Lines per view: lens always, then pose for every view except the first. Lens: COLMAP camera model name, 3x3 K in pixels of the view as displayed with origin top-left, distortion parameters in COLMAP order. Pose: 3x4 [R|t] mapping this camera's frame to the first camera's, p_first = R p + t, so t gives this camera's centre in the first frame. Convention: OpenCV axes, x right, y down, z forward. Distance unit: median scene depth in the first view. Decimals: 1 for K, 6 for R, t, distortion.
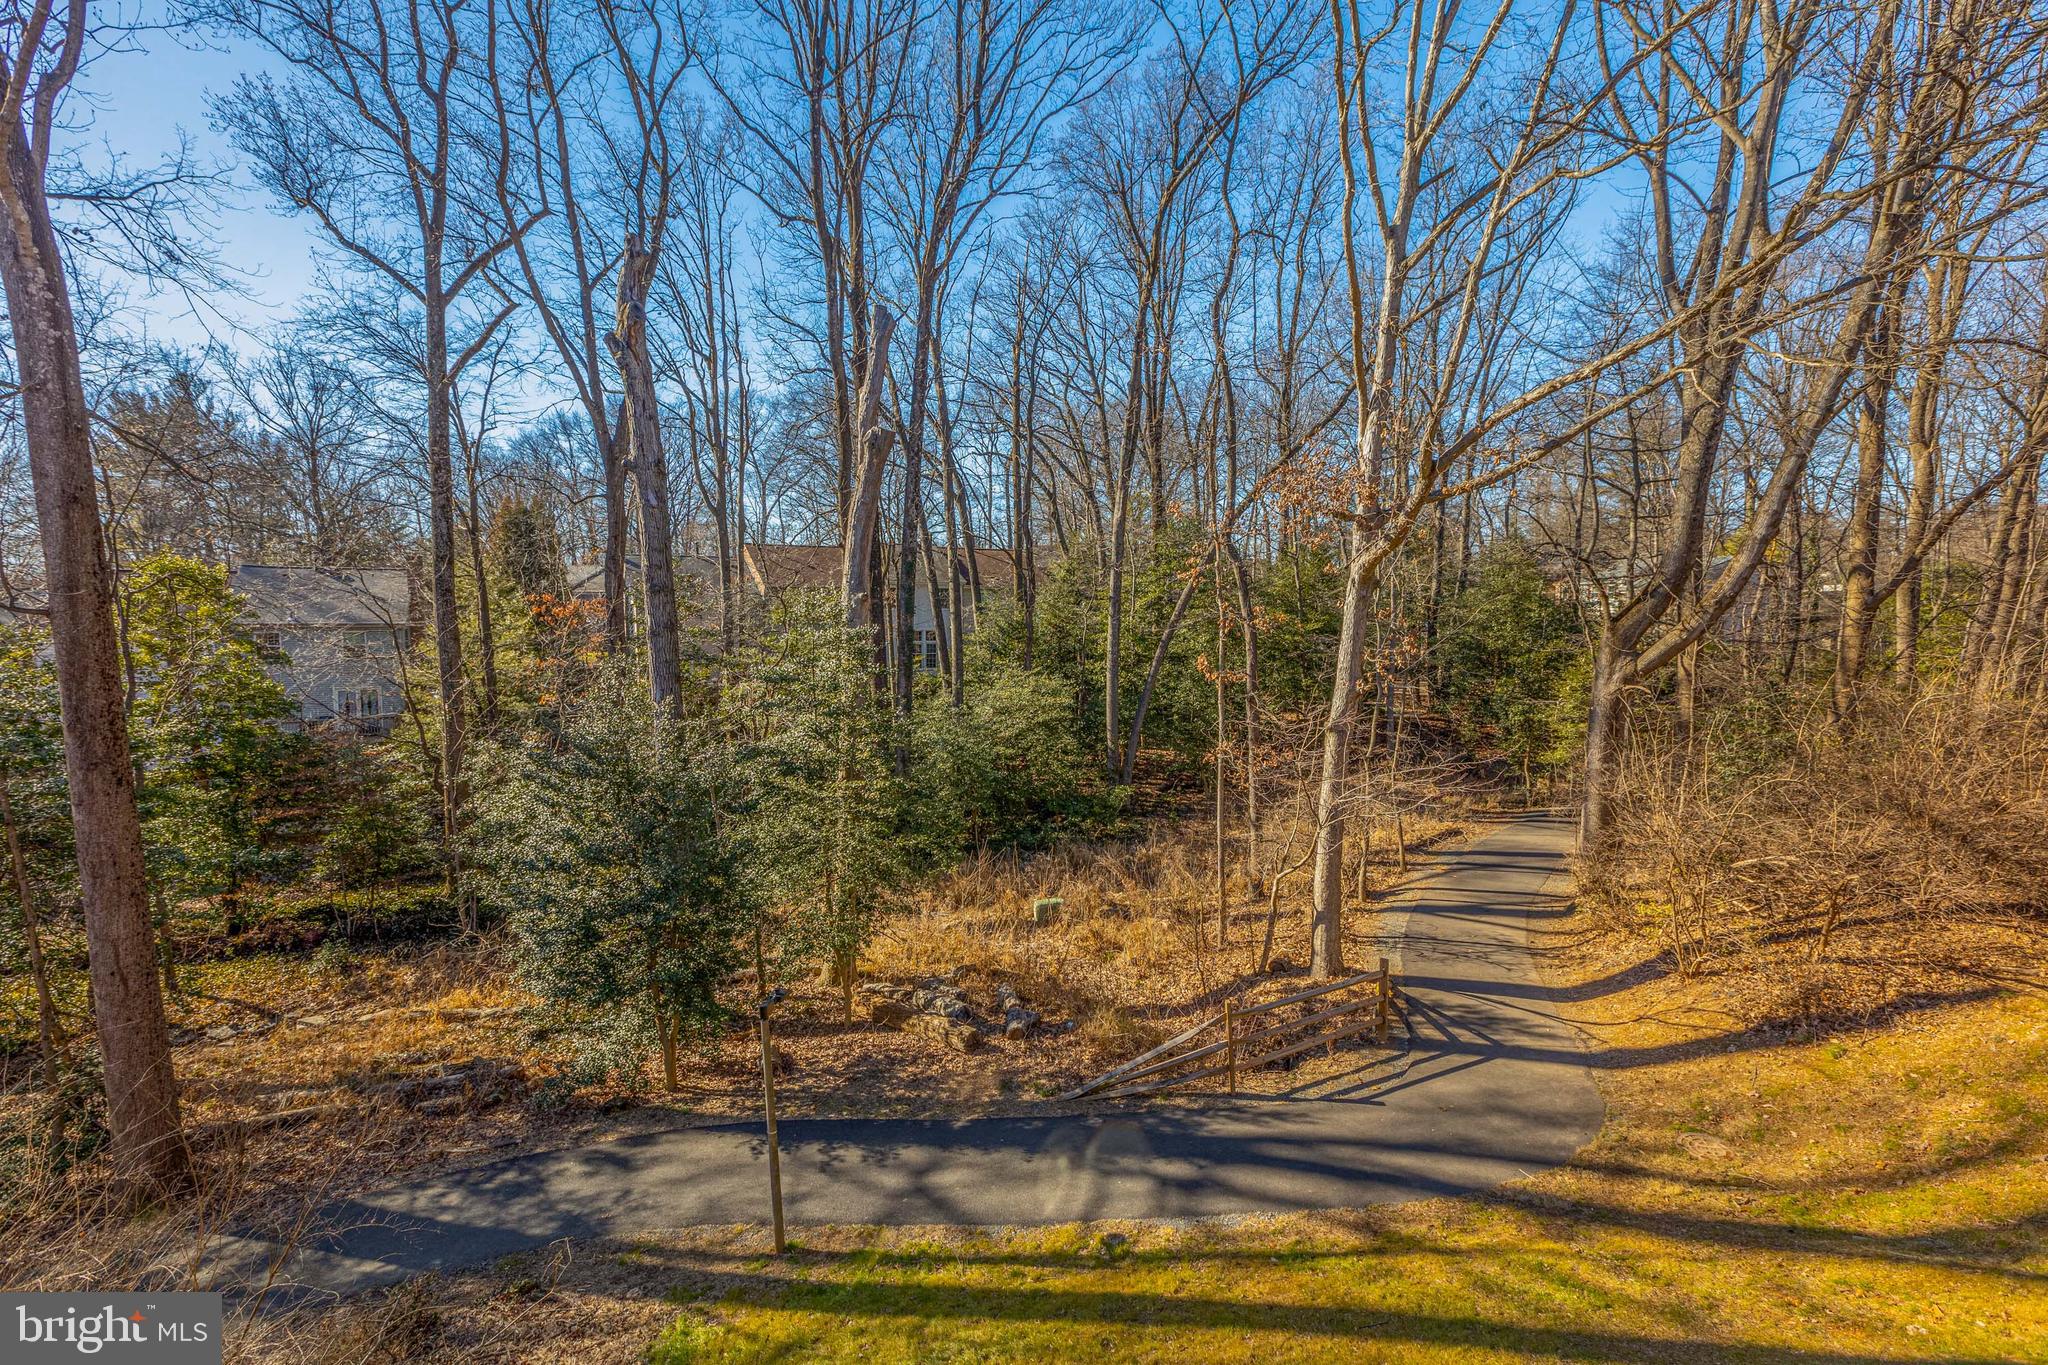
lens RADIAL K [[907.4, 0, 1026.1], [0, 907.4, 677.1], [0, 0, 1]] dist [0.003199, 0.000237]
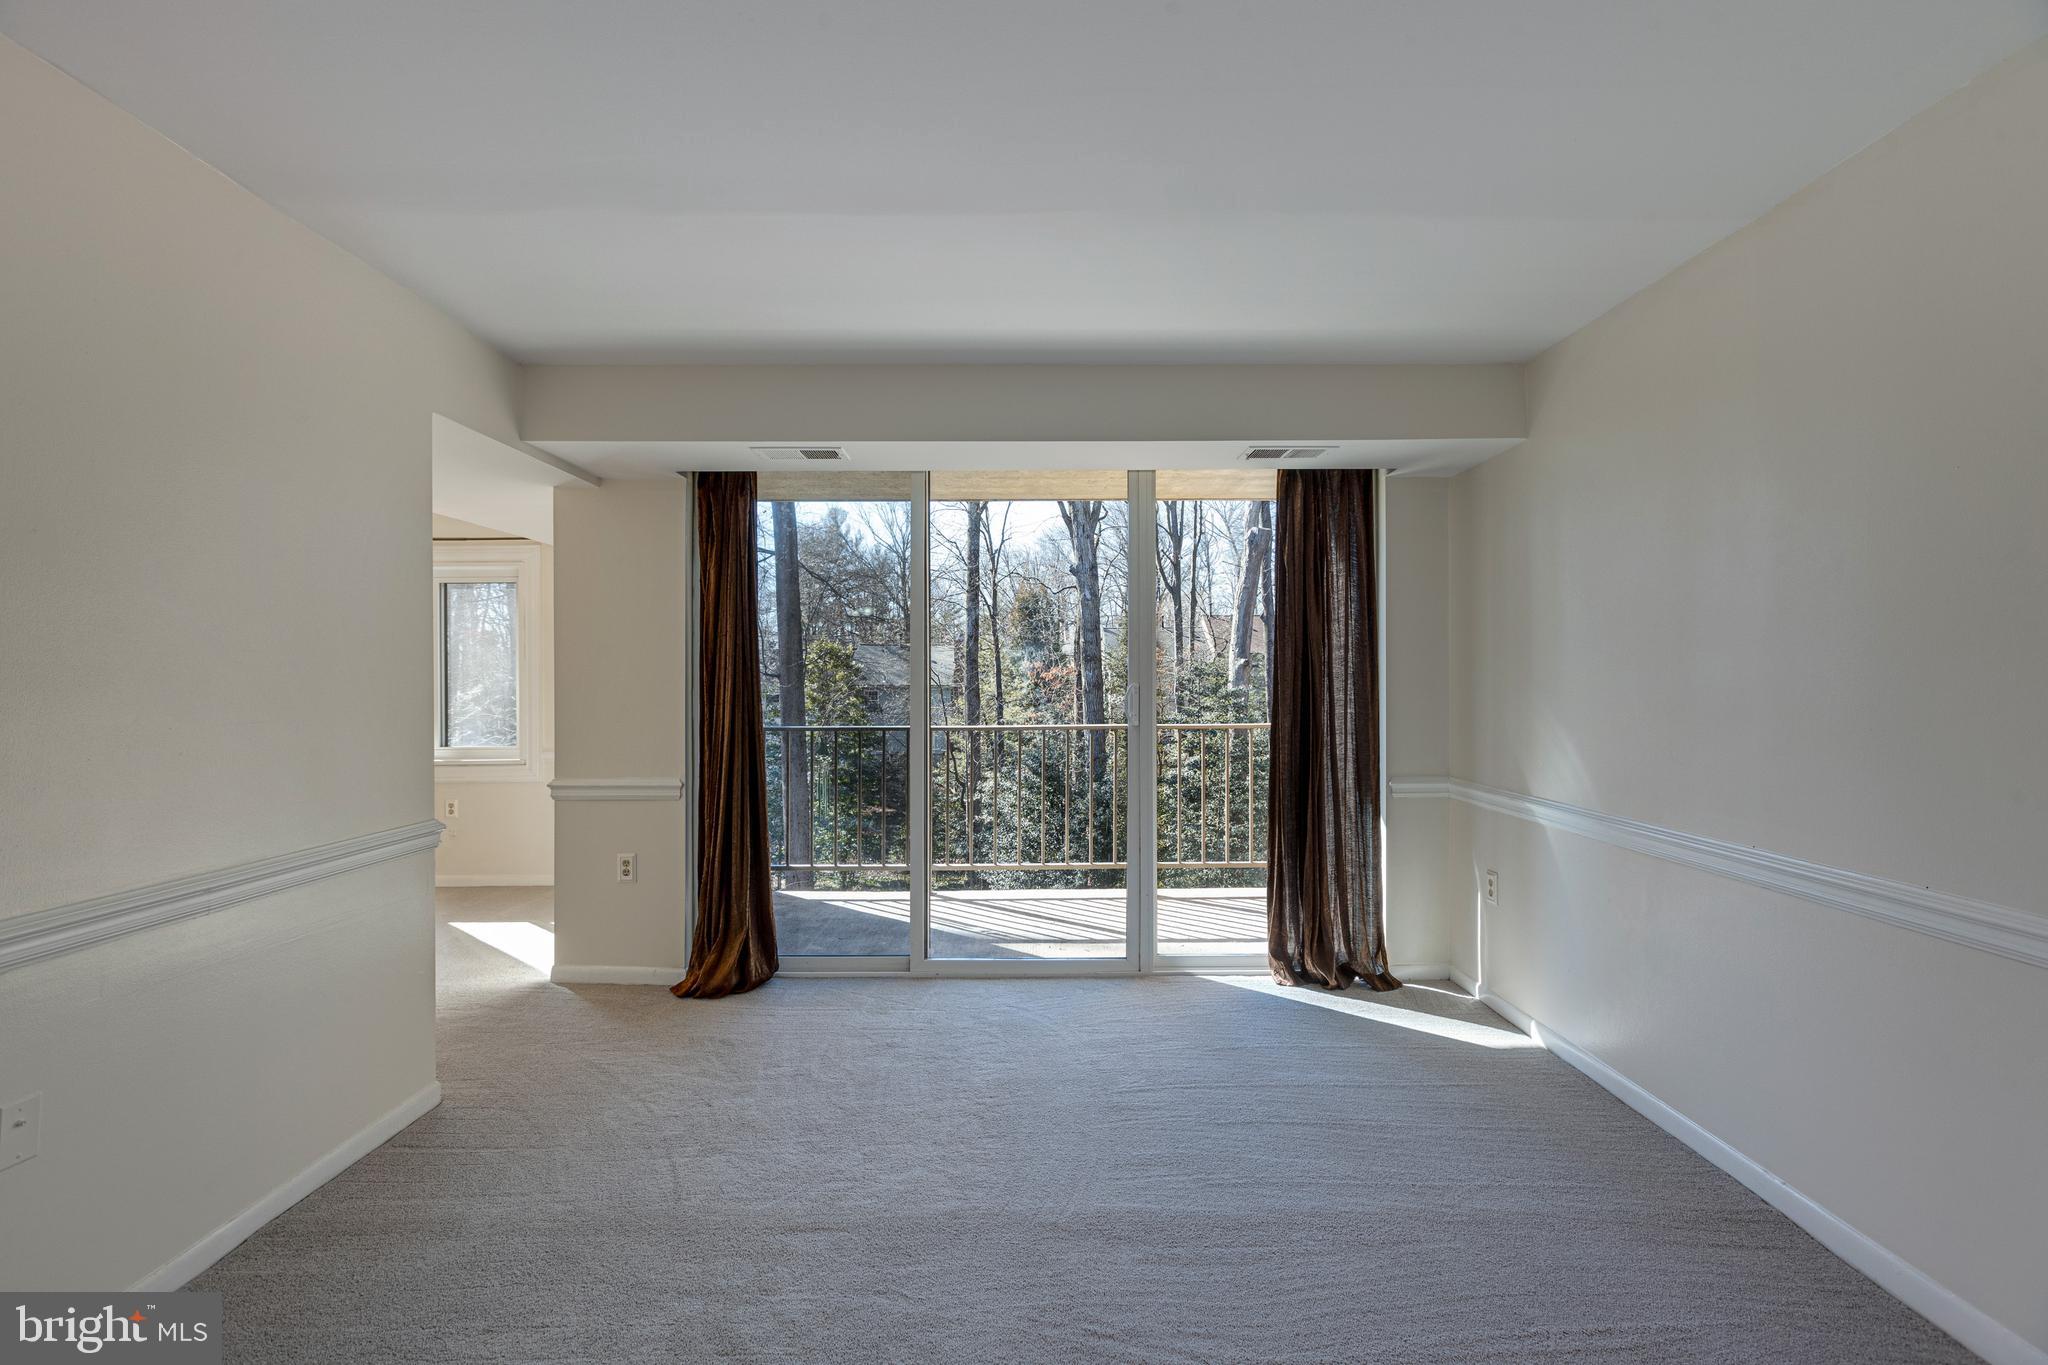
lens RADIAL K [[910.8, 0, 1027.8], [0, 910.8, 678.9], [0, 0, 1]] dist [0.003343, 0.000510]
pose [[0.864401, -0.002195, -0.502798, 0.131246], [-0.032283, 0.997685, -0.059857, 0.012880], [0.501765, 0.067972, 0.862329, -0.151009]]
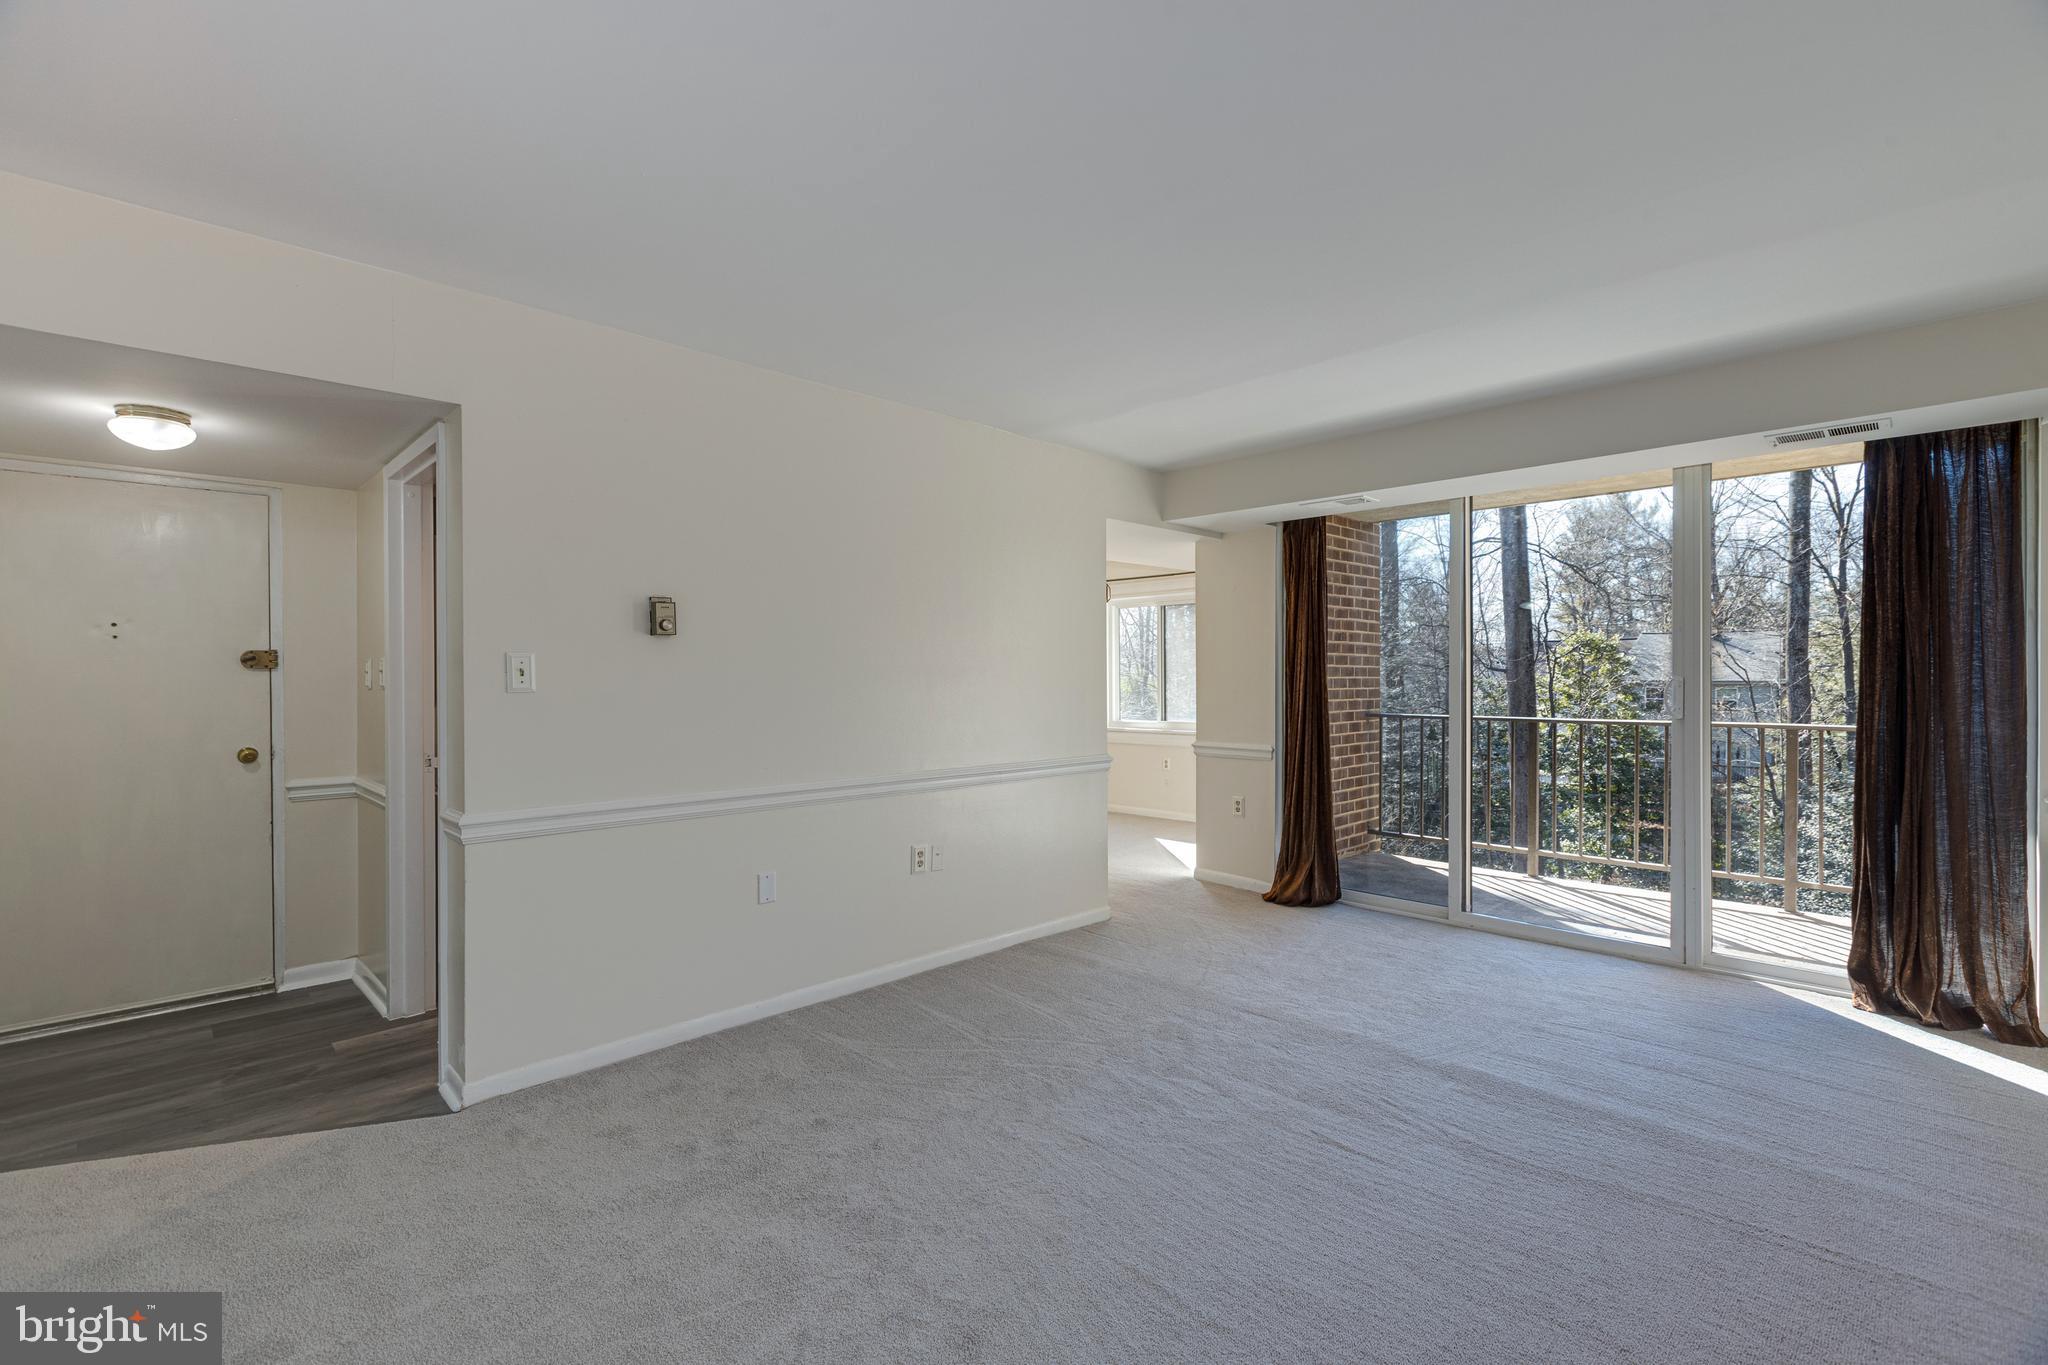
lens RADIAL K [[910.8, 0, 1027.8], [0, 910.8, 678.9], [0, 0, 1]] dist [0.003343, 0.000510]
pose [[0.249351, 0.003431, -0.968407, 0.186516], [-0.065209, 0.997784, -0.013255, 0.013368], [0.966215, 0.066454, 0.249022, -0.154647]]
